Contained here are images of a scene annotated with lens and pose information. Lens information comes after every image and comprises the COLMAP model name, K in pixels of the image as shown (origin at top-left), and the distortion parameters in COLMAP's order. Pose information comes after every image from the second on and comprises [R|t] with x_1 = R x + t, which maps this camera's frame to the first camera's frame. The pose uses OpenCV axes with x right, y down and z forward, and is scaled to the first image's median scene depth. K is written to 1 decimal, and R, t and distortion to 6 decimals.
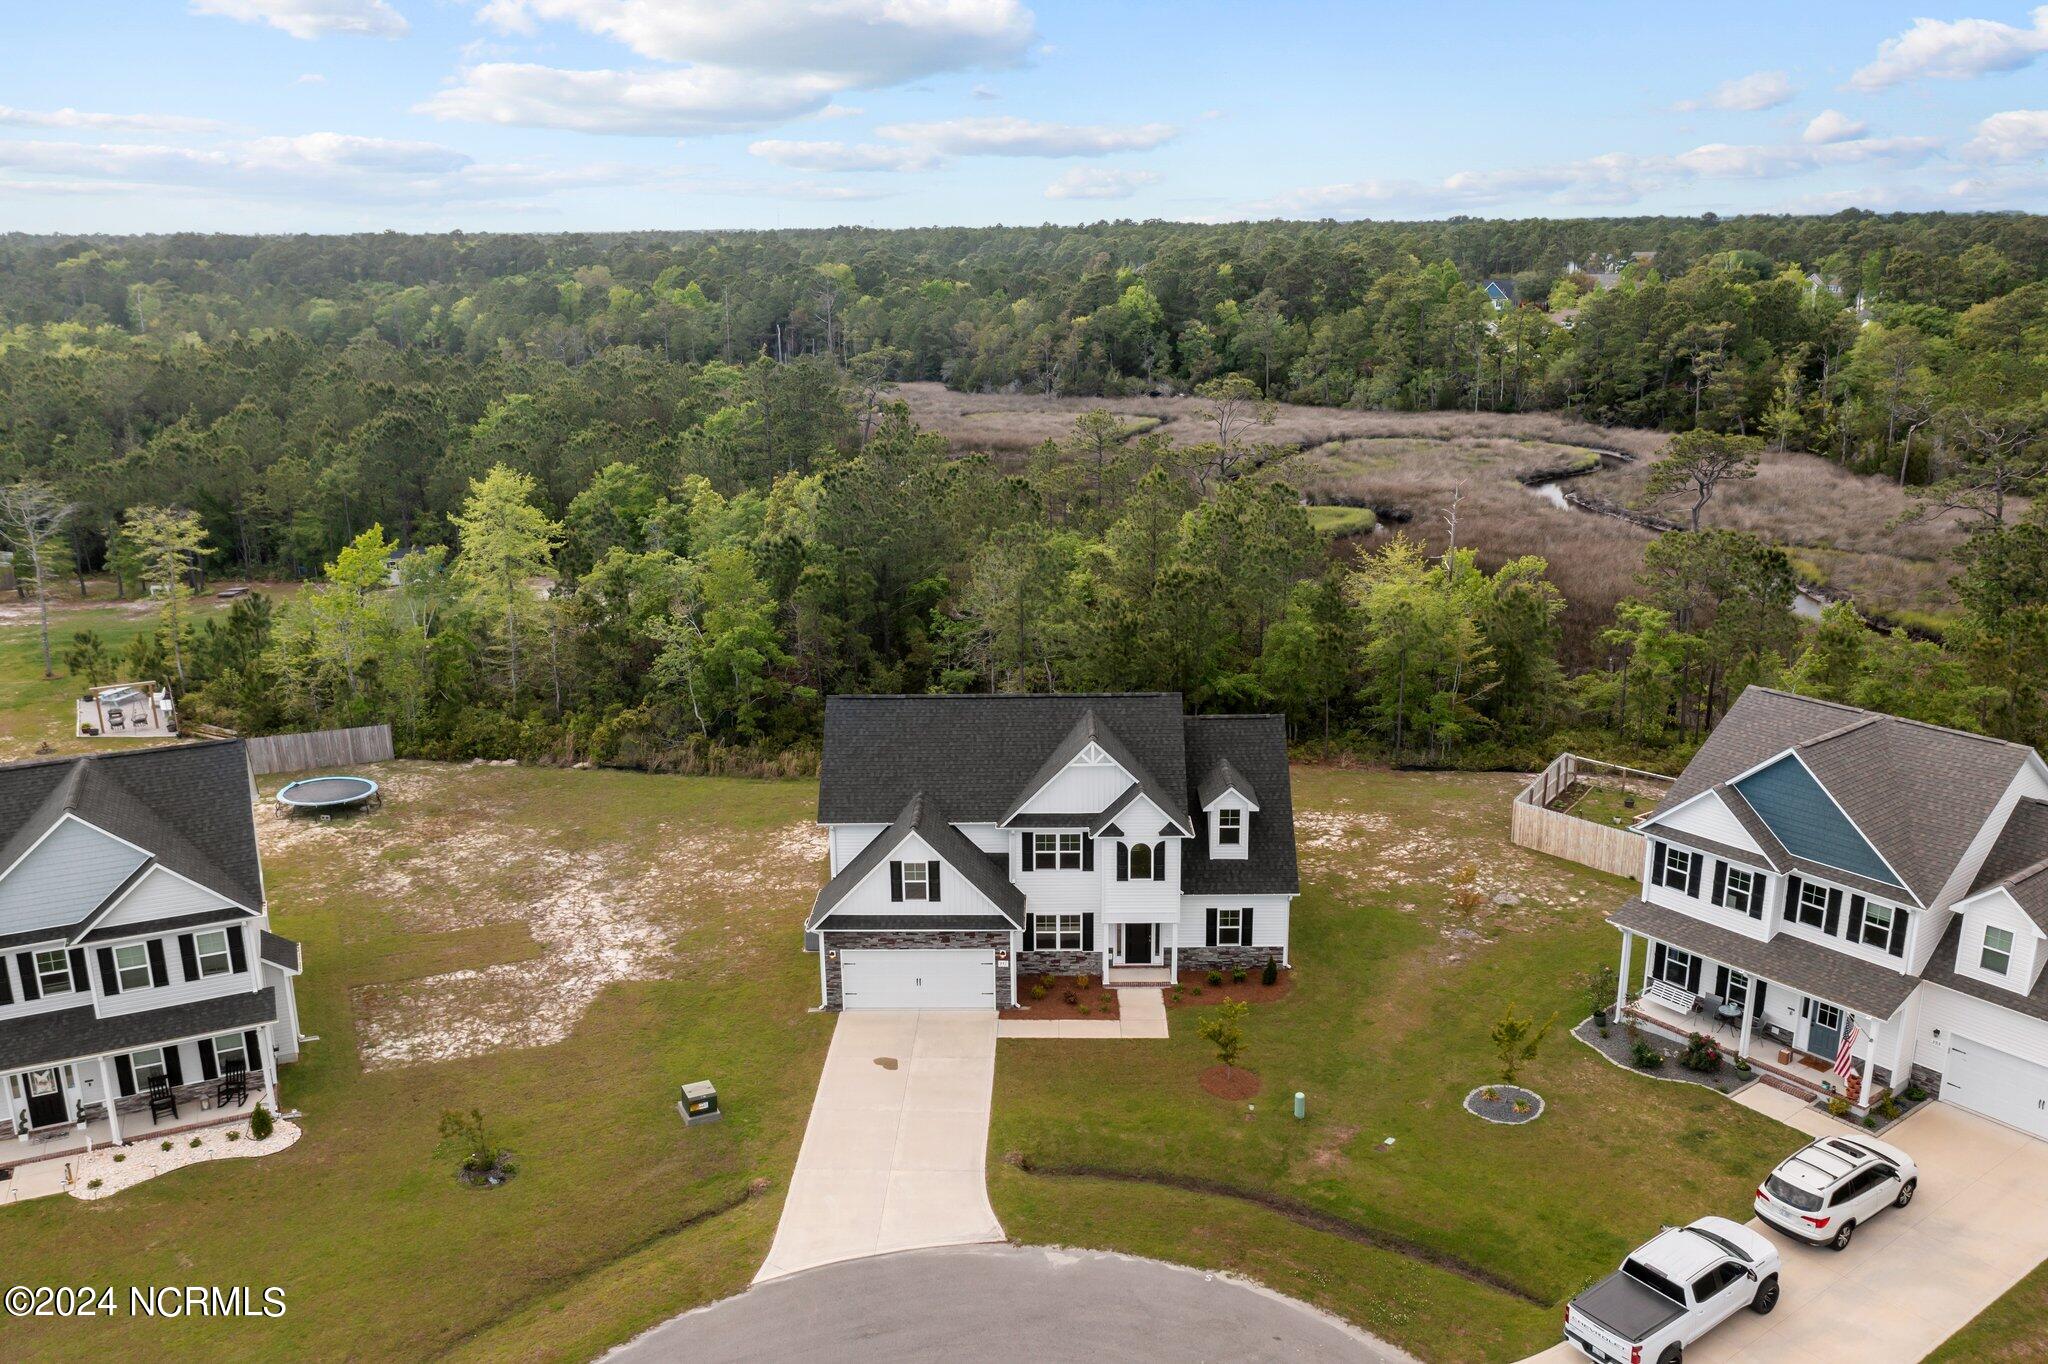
lens RADIAL K [[1622.9, 0, 1024.9], [0, 1622.9, 677.4], [0, 0, 1]] dist [-0.001240, -0.005705]
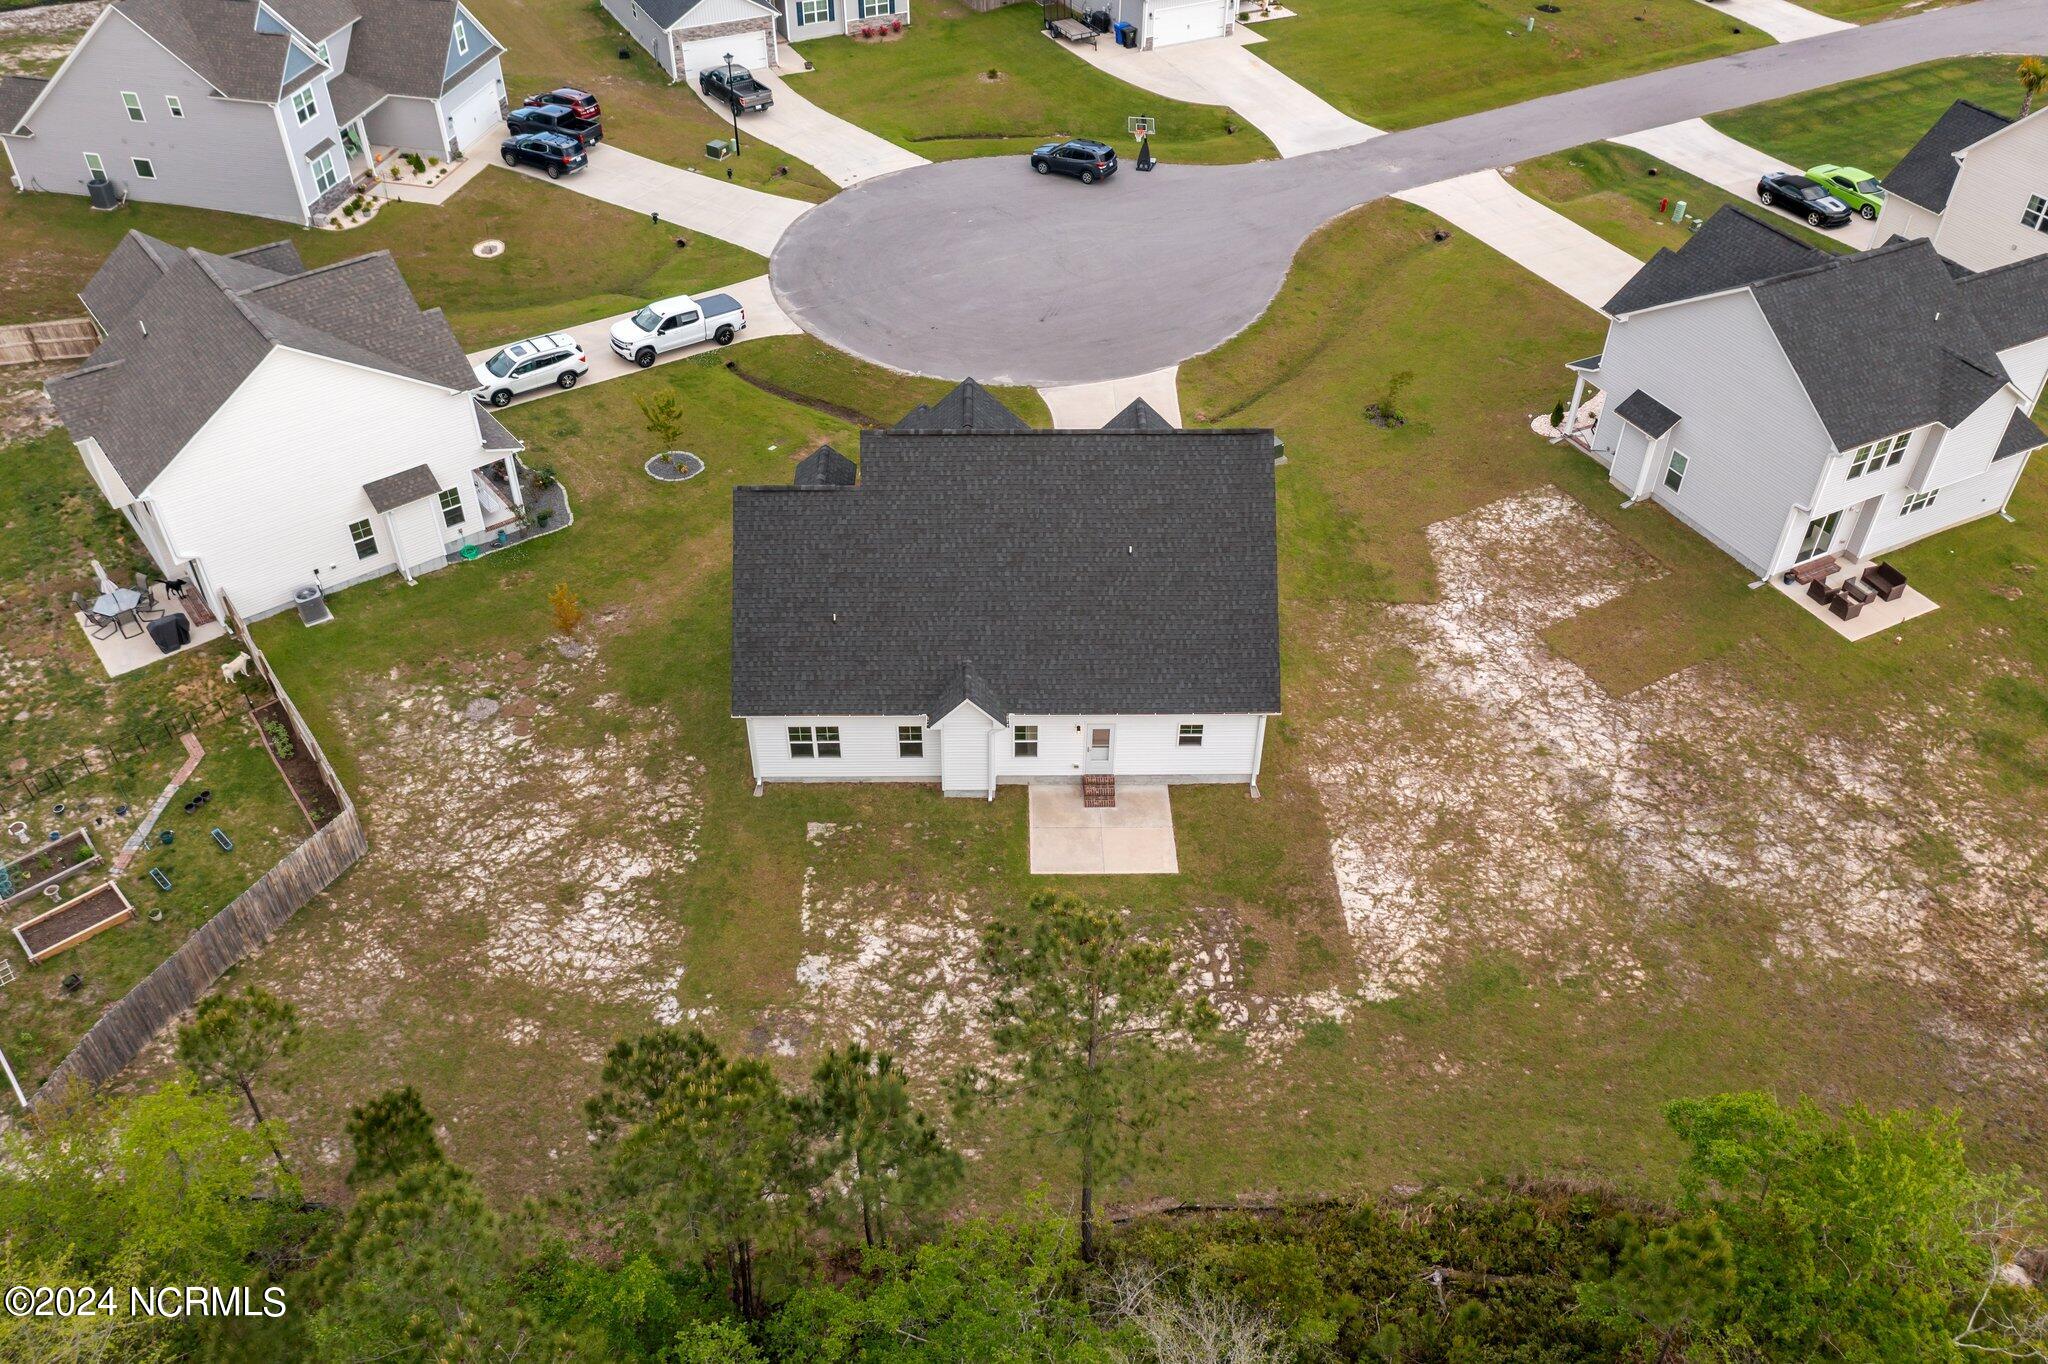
lens RADIAL K [[1617.7, 0, 1023.6], [0, 1617.7, 681.0], [0, 0, 1]] dist [-0.006712, 0.003698]
pose [[-0.999536, 0.023271, -0.019638, 0.031235], [-0.002986, 0.566913, 0.823772, -0.642418], [0.030303, 0.823449, -0.566581, 1.655064]]
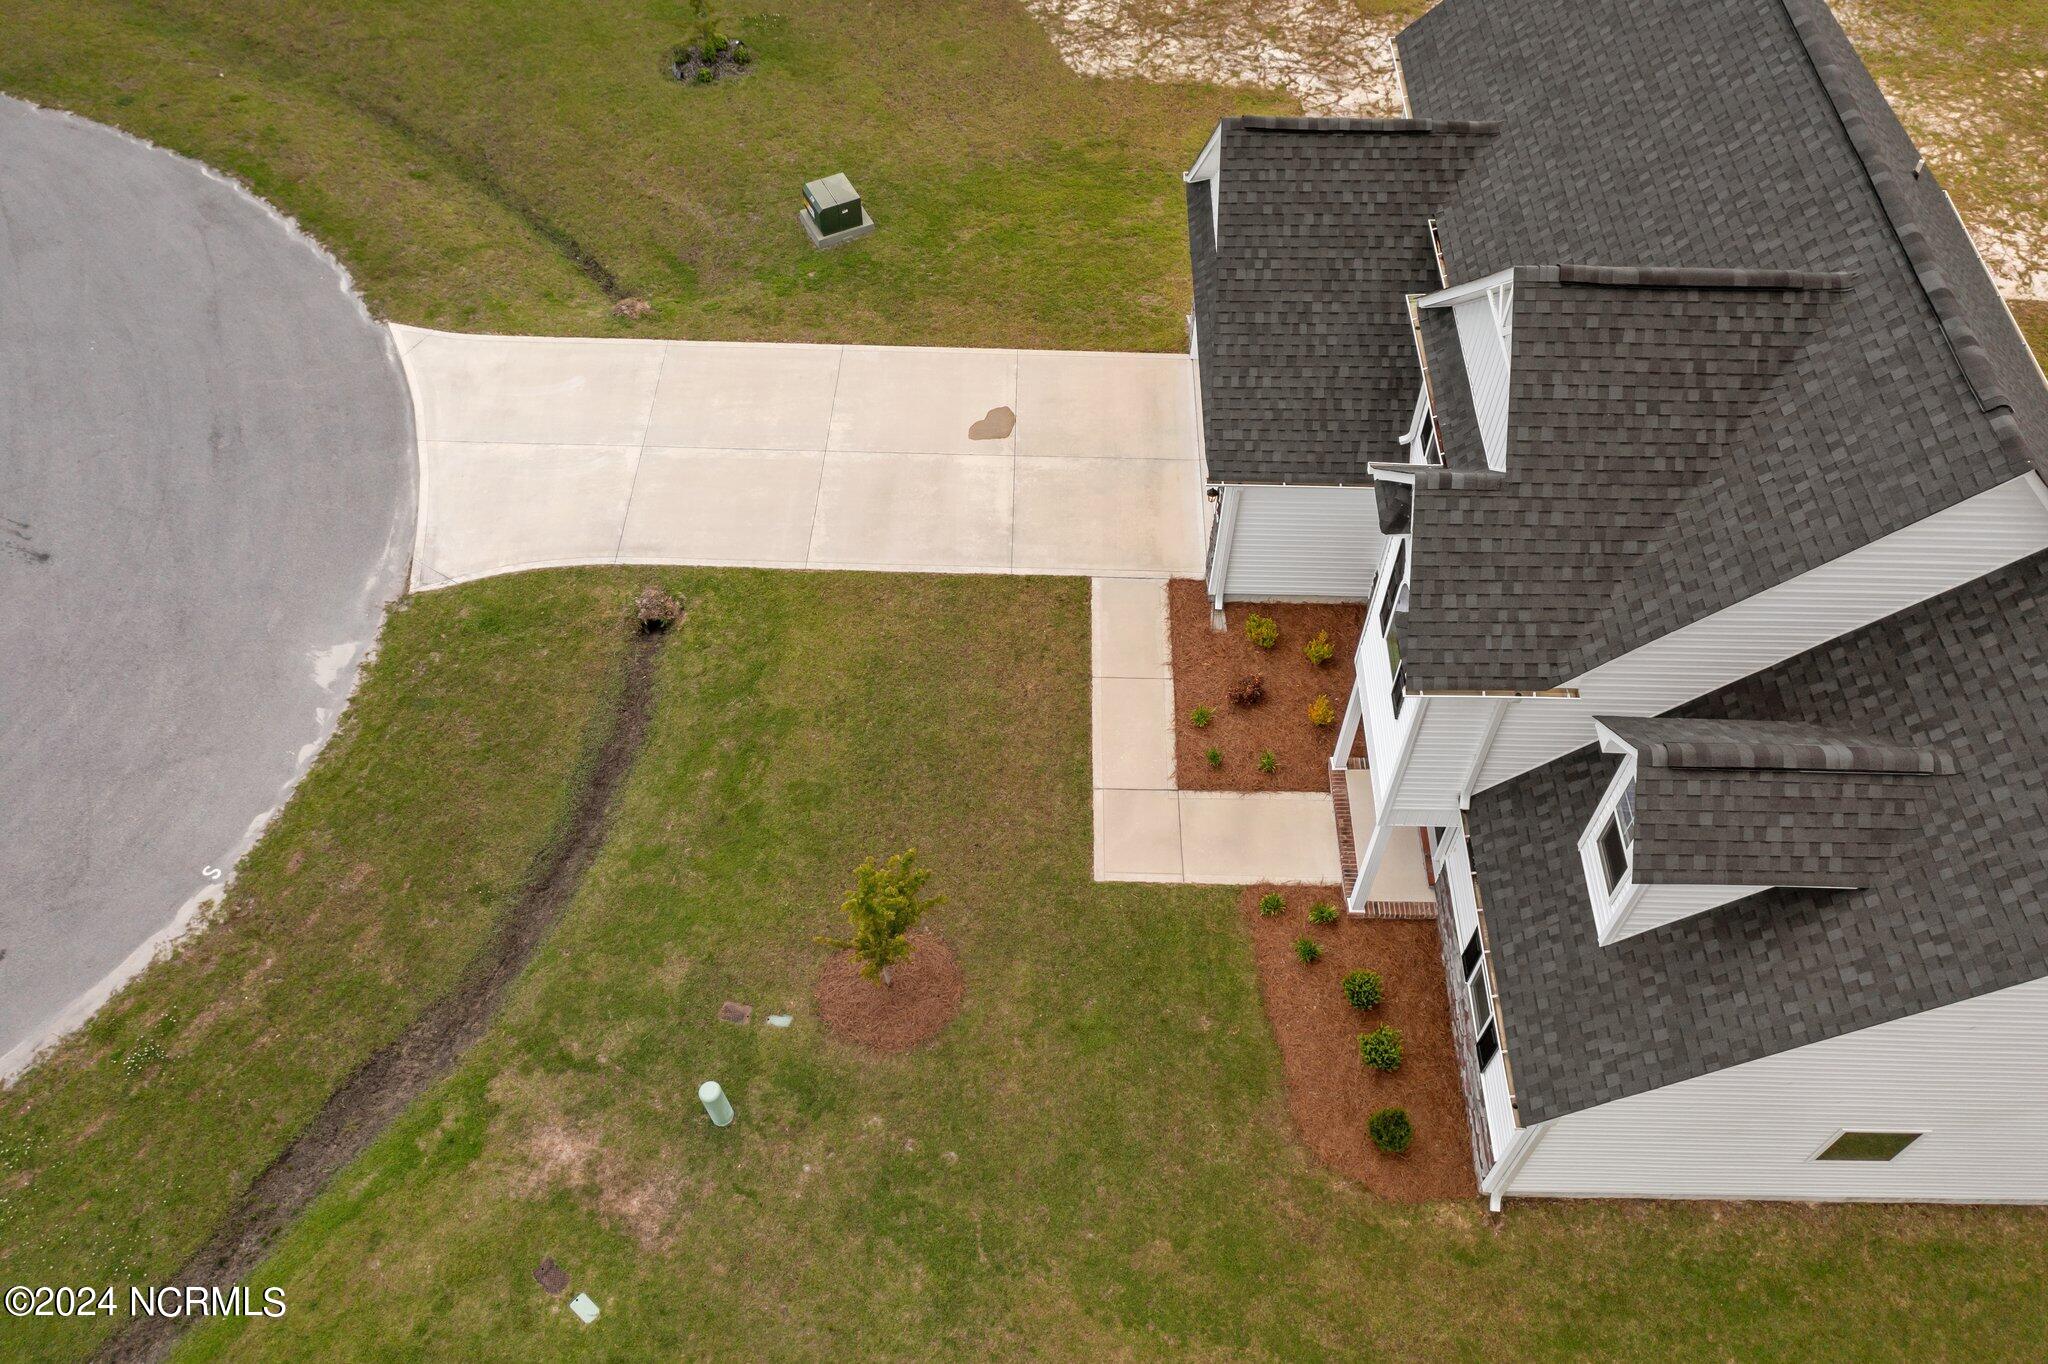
lens RADIAL K [[1620.1, 0, 1020.2], [0, 1620.1, 680.7], [0, 0, 1]] dist [-0.004759, 0.002769]
pose [[-0.002431, 0.804083, -0.594512, 0.284928], [-0.278373, 0.570471, 0.772704, -0.127491], [0.960470, 0.167375, 0.222448, 0.826159]]
